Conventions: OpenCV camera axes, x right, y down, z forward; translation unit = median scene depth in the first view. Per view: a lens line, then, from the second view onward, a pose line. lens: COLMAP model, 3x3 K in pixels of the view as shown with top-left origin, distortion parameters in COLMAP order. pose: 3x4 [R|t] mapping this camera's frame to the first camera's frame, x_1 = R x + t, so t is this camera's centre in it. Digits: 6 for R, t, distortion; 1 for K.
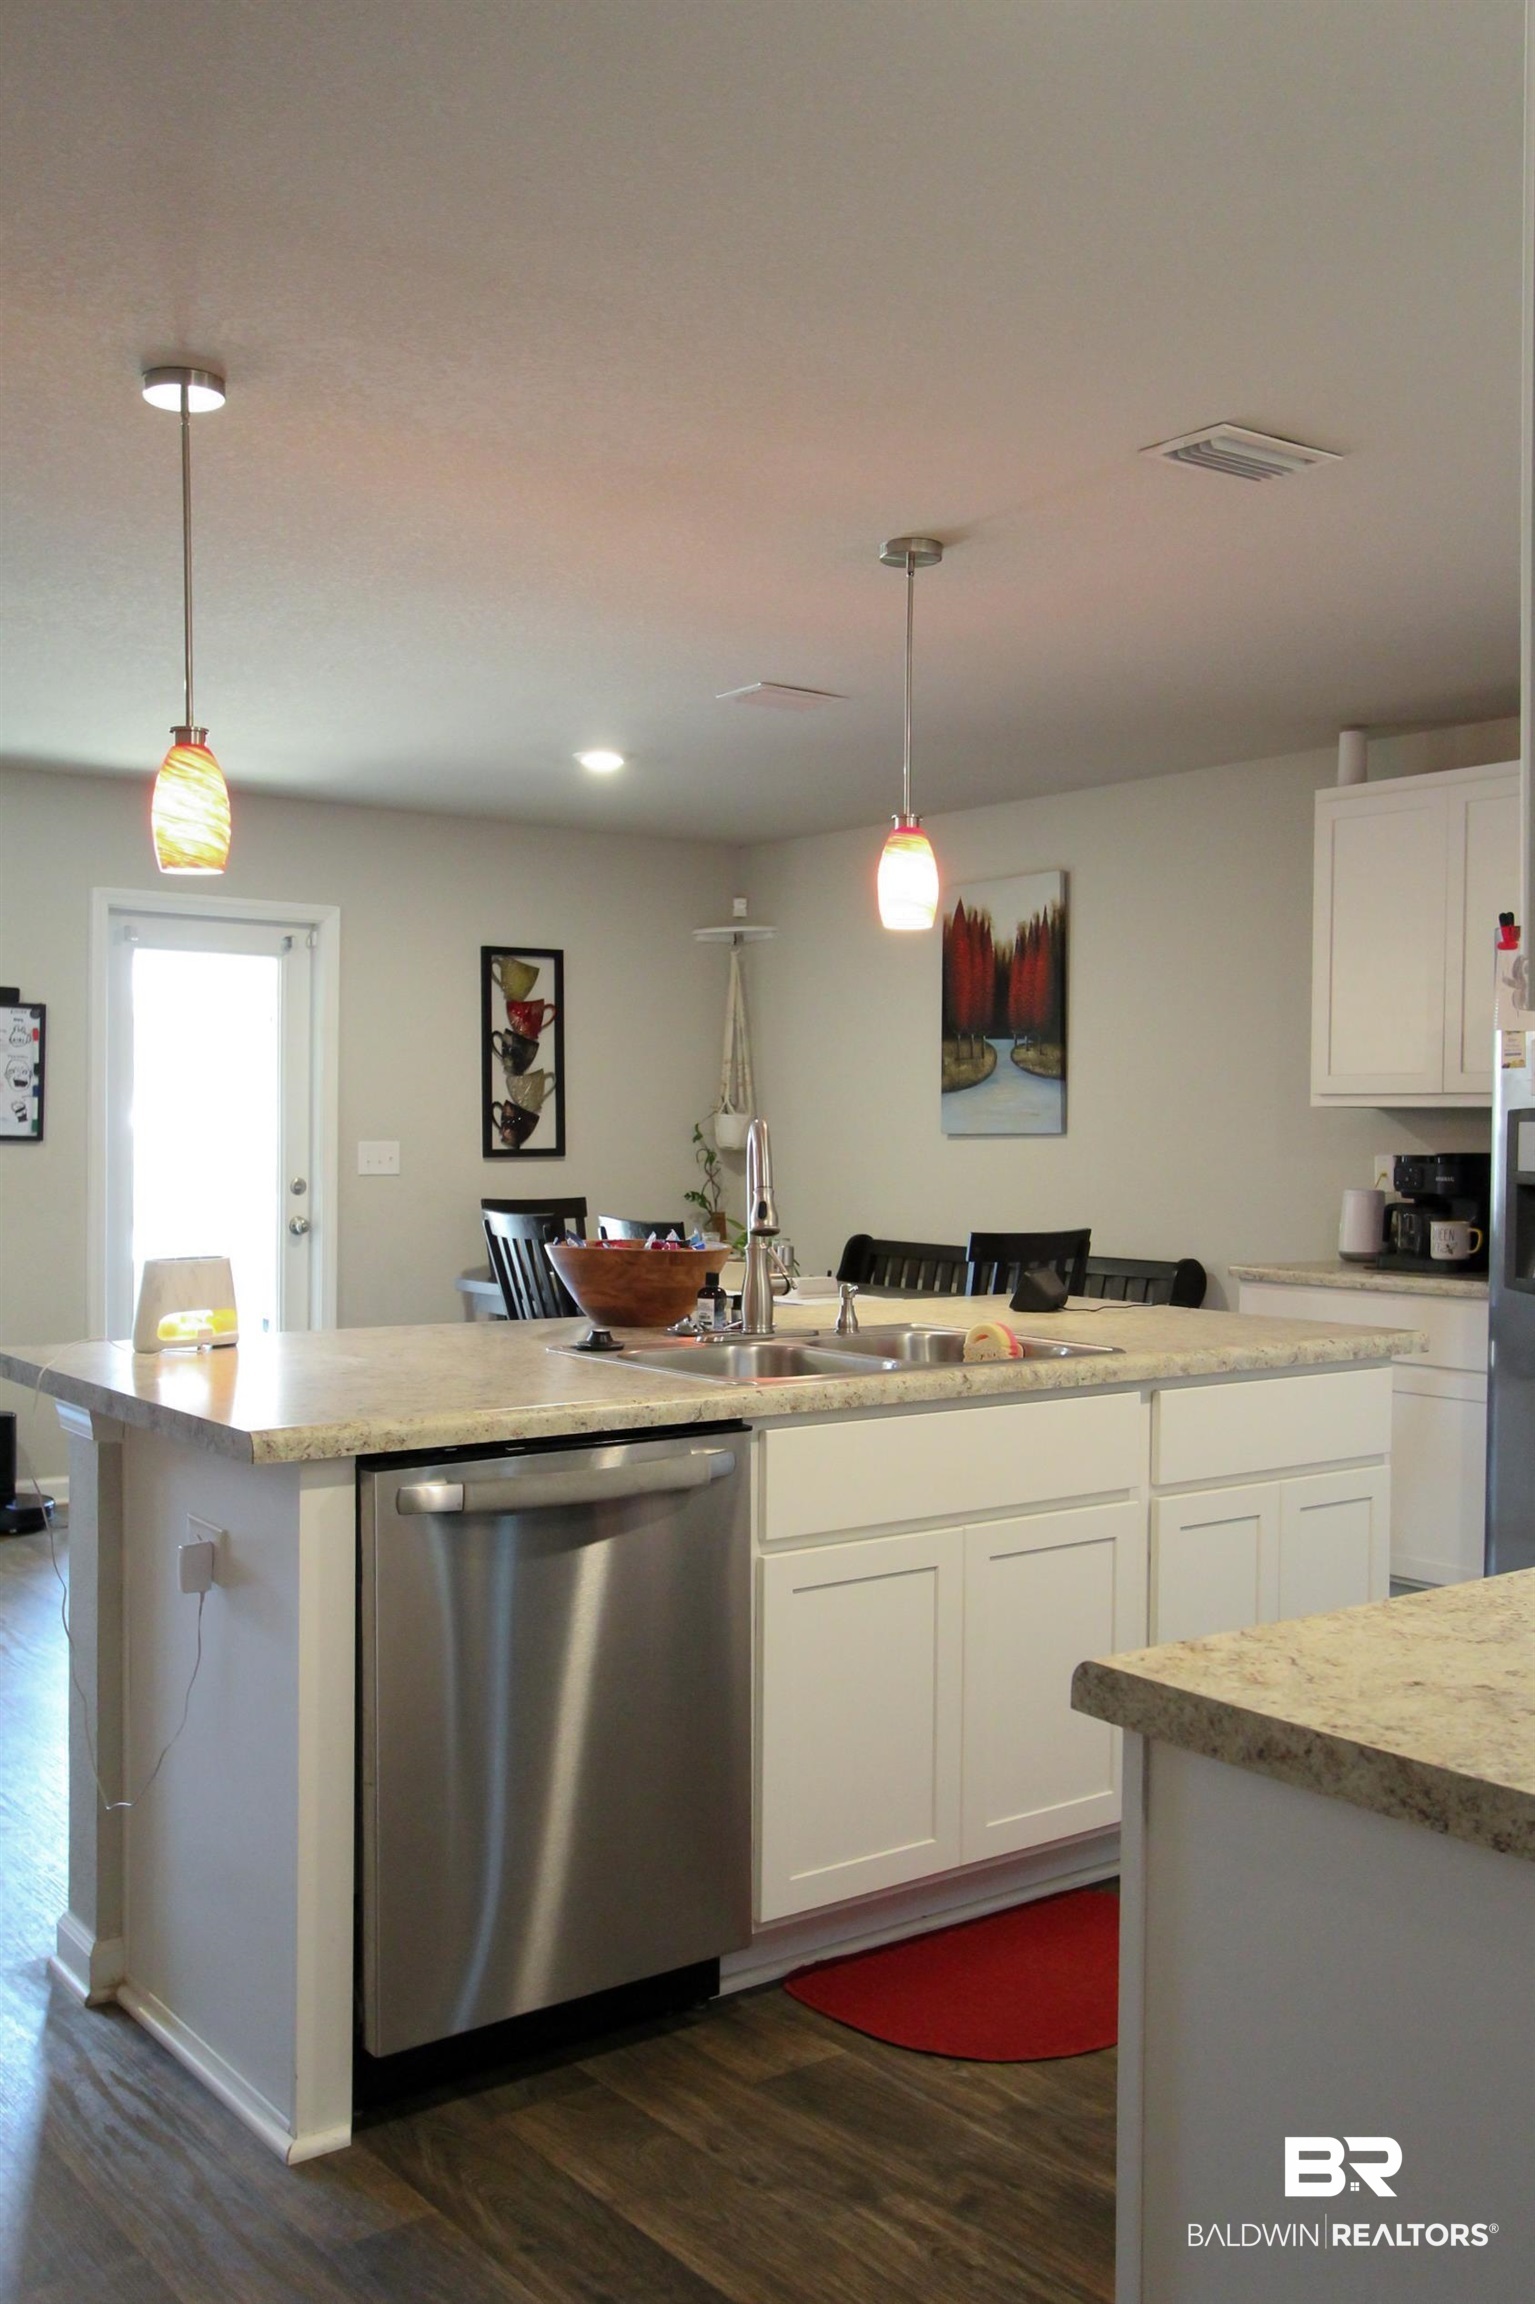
lens RADIAL K [[2041.3, 0, 772.9], [0, 2041.3, 1154.1], [0, 0, 1]] dist [-0.005185, 0.043372]
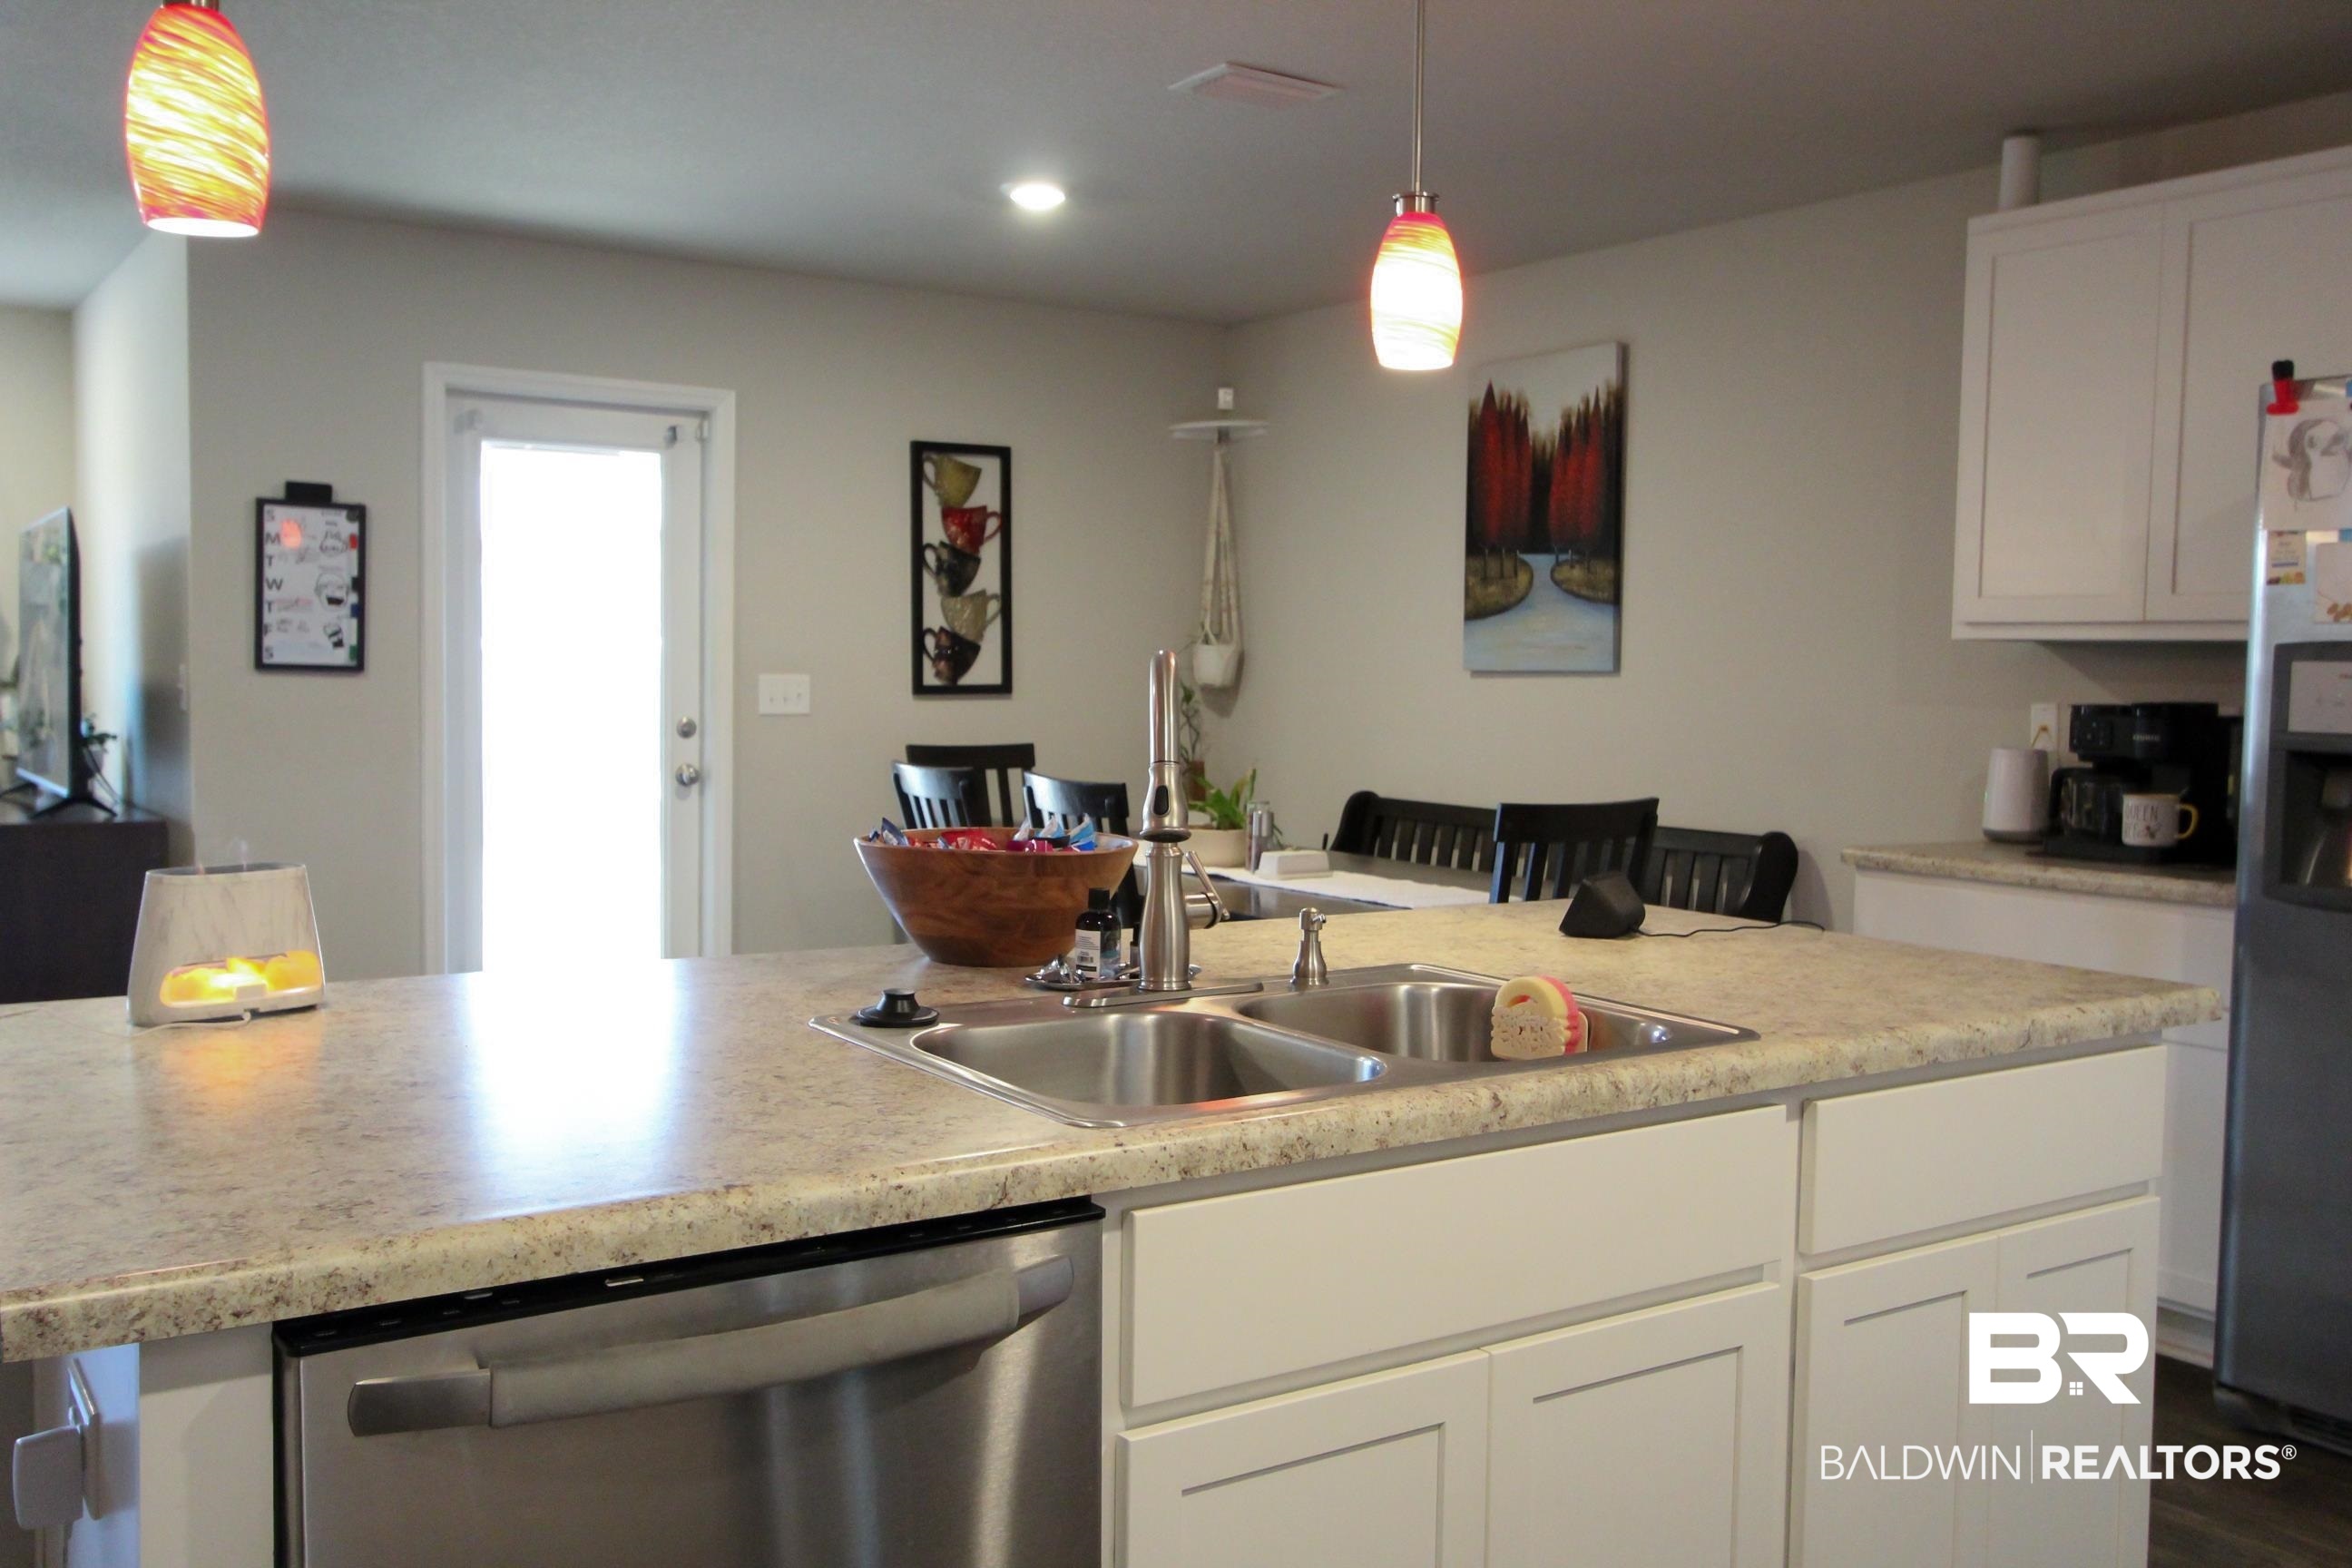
lens RADIAL K [[2083.9, 0, 1169.8], [0, 2083.9, 774.4], [0, 0, 1]] dist [-0.005185, 0.043372]
pose [[0.998296, 0.009964, -0.057501, 0.017983], [-0.007549, 0.999086, 0.042065, -0.003437], [0.057868, -0.041559, 0.997459, 0.209800]]
